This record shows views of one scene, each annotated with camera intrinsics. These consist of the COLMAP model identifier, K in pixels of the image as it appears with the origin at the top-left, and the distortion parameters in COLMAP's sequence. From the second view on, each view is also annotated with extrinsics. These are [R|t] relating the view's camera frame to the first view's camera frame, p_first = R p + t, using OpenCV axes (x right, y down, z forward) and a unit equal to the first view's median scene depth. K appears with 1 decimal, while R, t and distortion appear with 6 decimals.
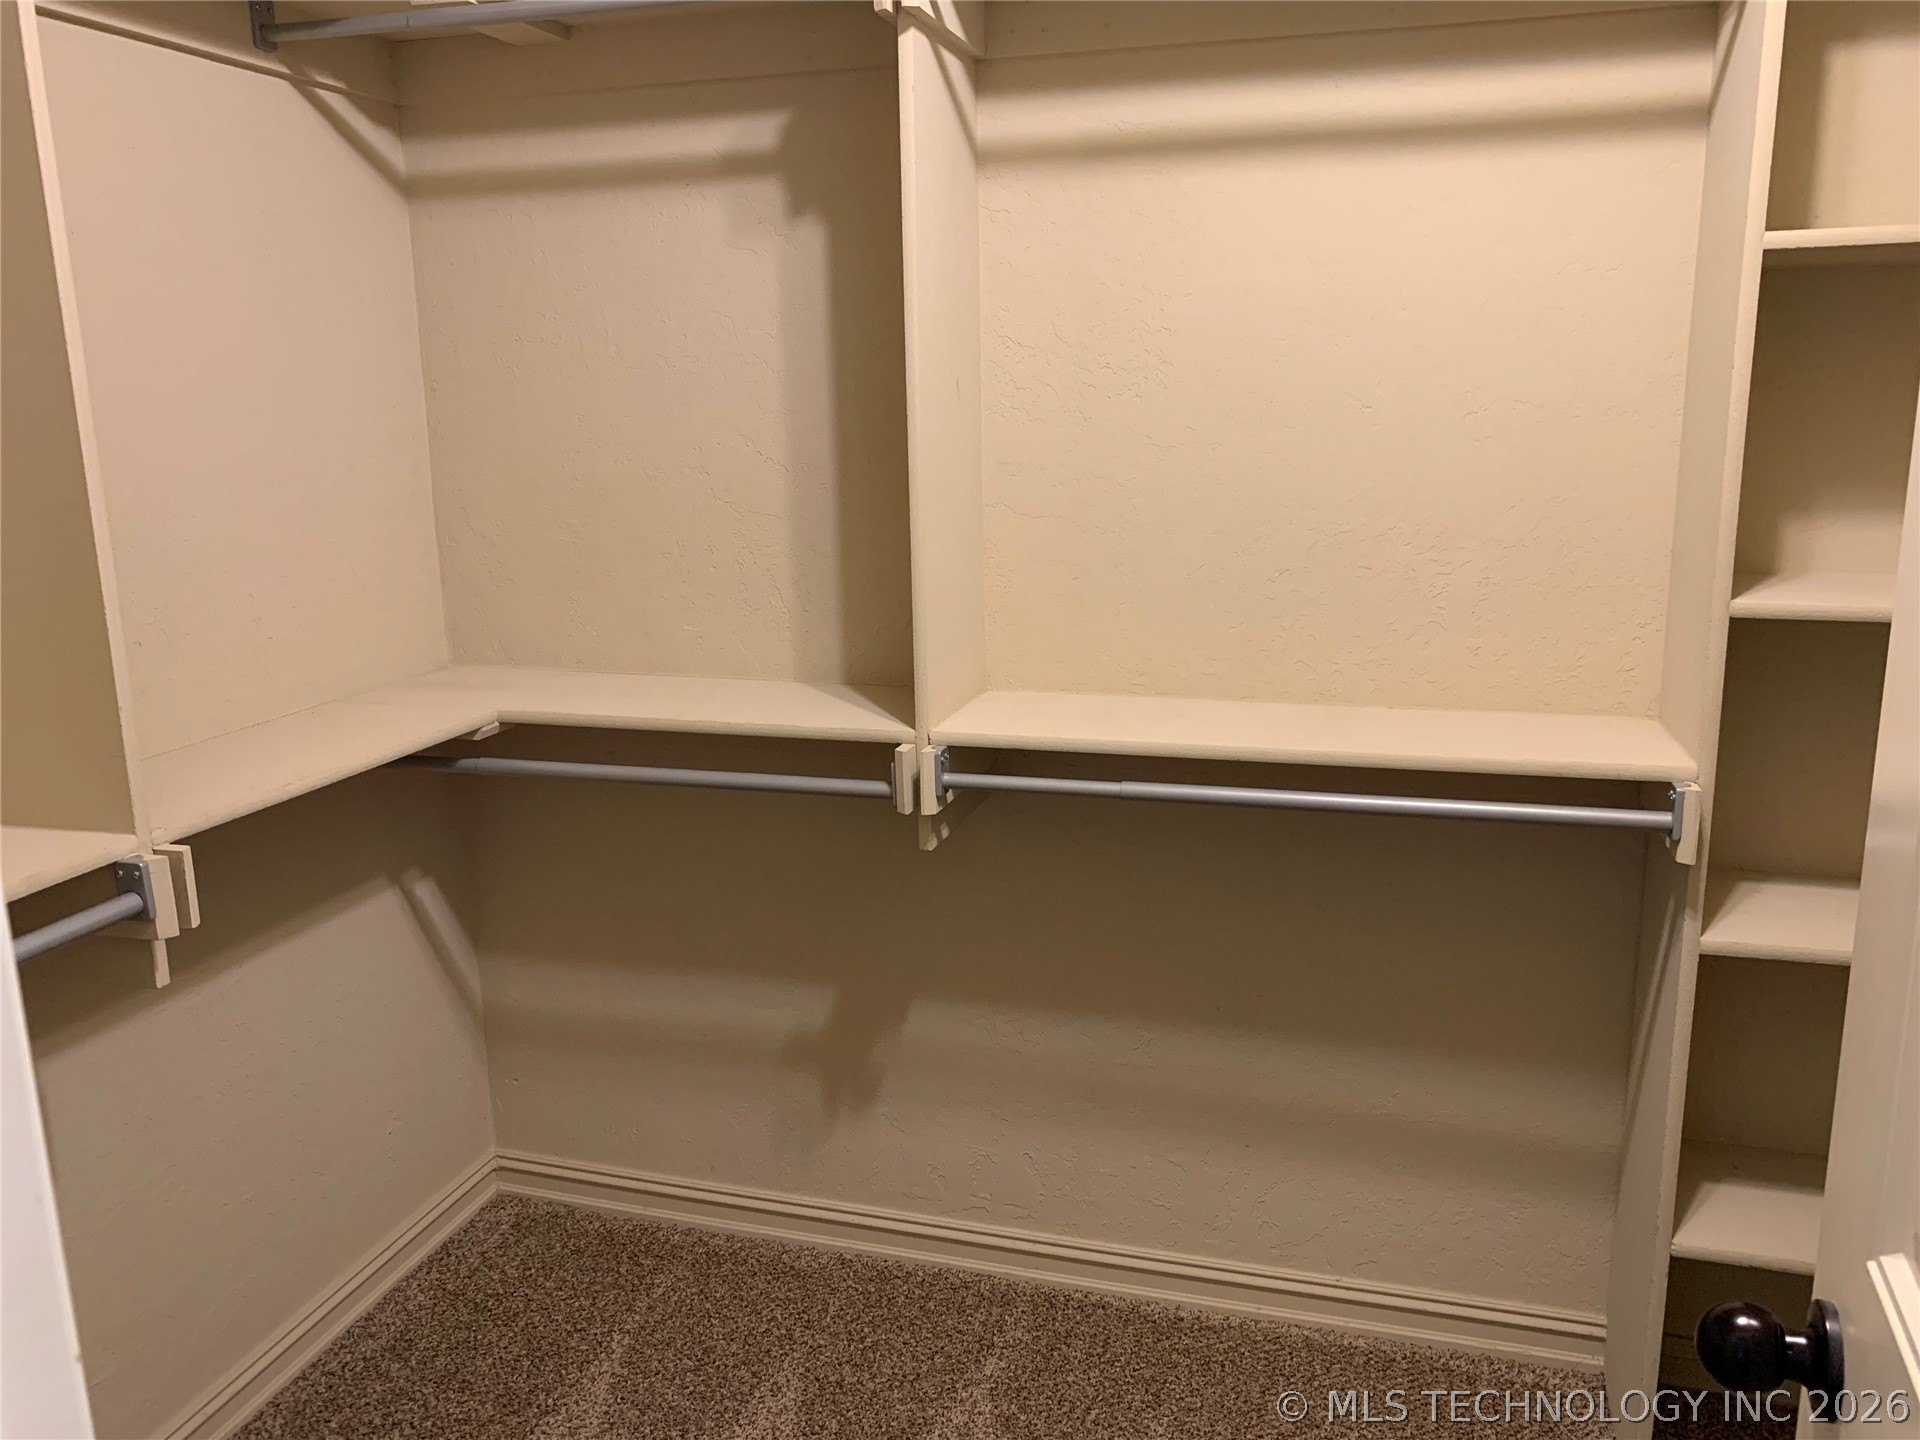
lens RADIAL K [[1477.9, 0, 955.5], [0, 1477.9, 717.0], [0, 0, 1]] dist [0.045833, -0.062778]
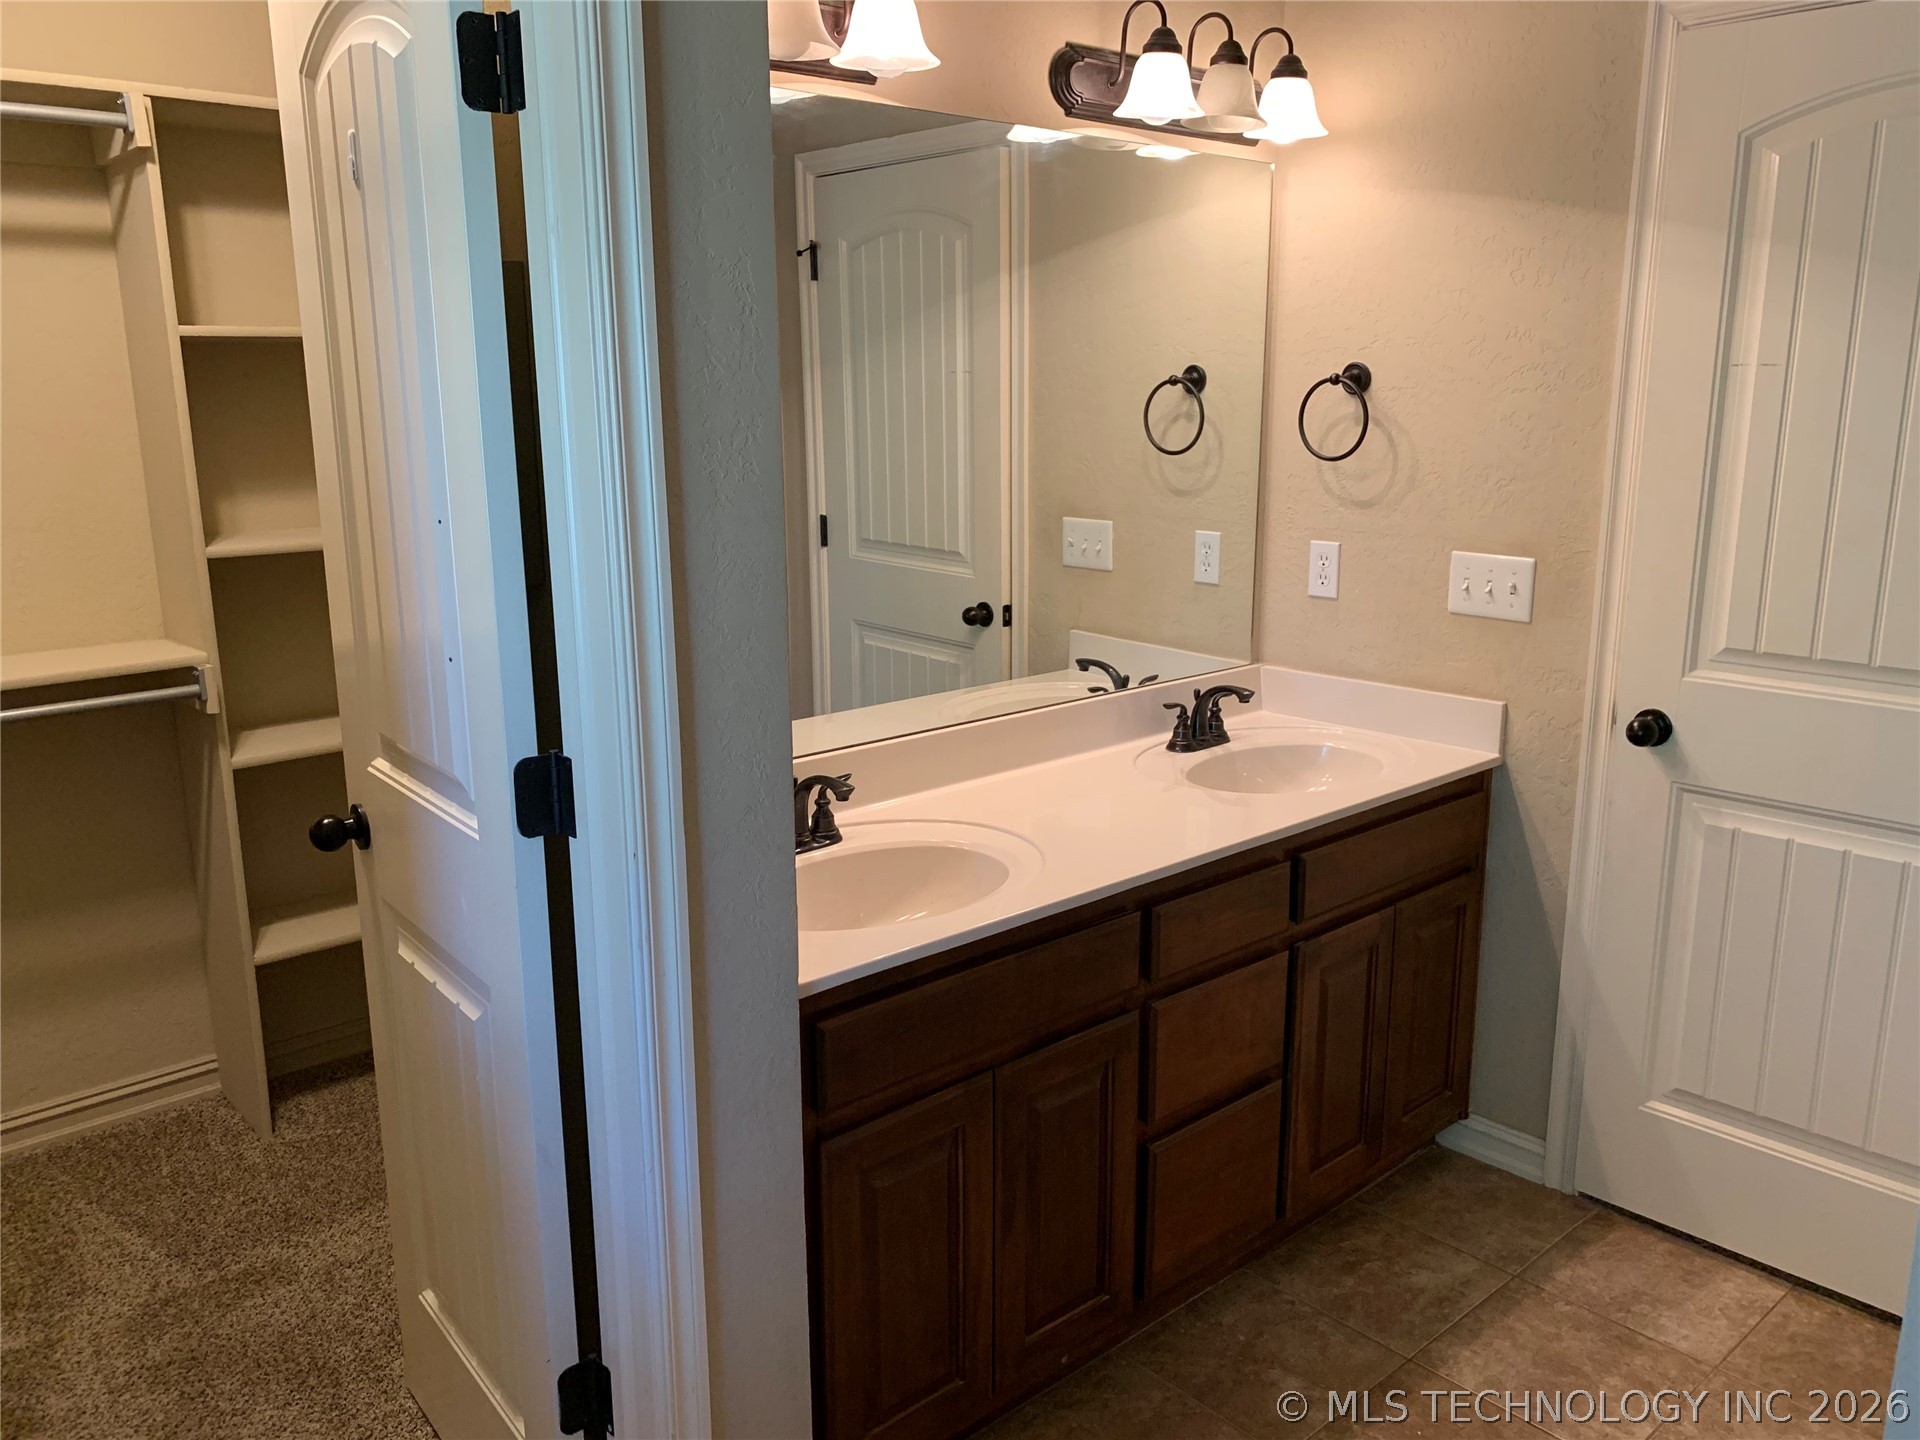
lens RADIAL K [[1477.9, 0, 967.4], [0, 1477.9, 701.7], [0, 0, 1]] dist [0.045833, -0.062778]
pose [[0.526675, -0.164452, 0.834007, -0.410416], [0.183268, 0.980003, 0.077506, 0.108236], [-0.830076, 0.112027, 0.546282, -0.542320]]
